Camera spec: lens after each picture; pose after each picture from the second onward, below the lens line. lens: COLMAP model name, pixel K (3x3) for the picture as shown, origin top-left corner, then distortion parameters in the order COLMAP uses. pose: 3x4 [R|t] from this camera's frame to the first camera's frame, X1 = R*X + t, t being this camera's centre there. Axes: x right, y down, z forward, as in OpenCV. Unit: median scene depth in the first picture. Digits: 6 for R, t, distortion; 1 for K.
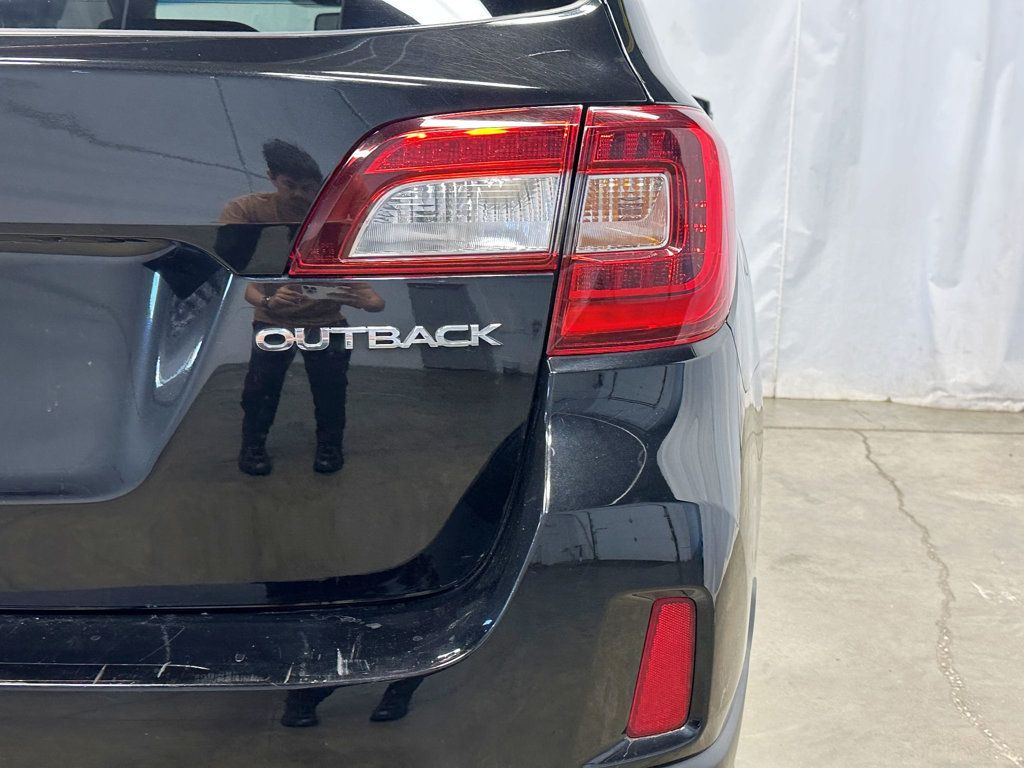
lens RADIAL K [[1407.3, 0, 512.0], [0, 1407.3, 384.0], [0, 0, 1]] dist [0.081612, 0.037051]
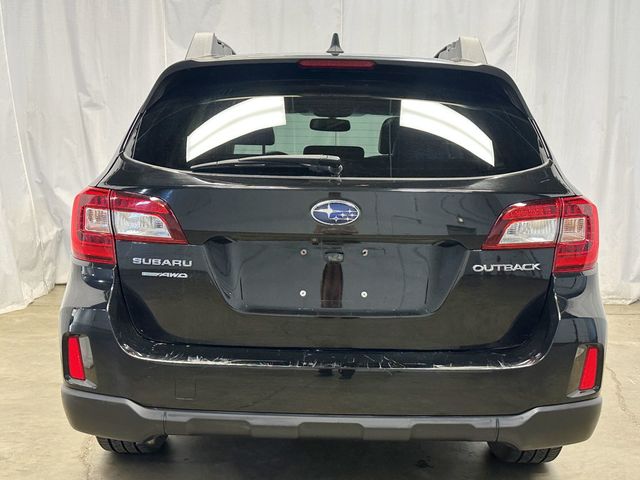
lens RADIAL K [[821.7, 0, 320.0], [0, 821.7, 240.0], [0, 0, 1]] dist [0.077090, -0.003825]
pose [[0.999765, -0.004830, 0.021120, -0.566241], [0.006289, 0.997557, -0.069572, 0.034840], [-0.020732, 0.069689, 0.997353, -0.941340]]
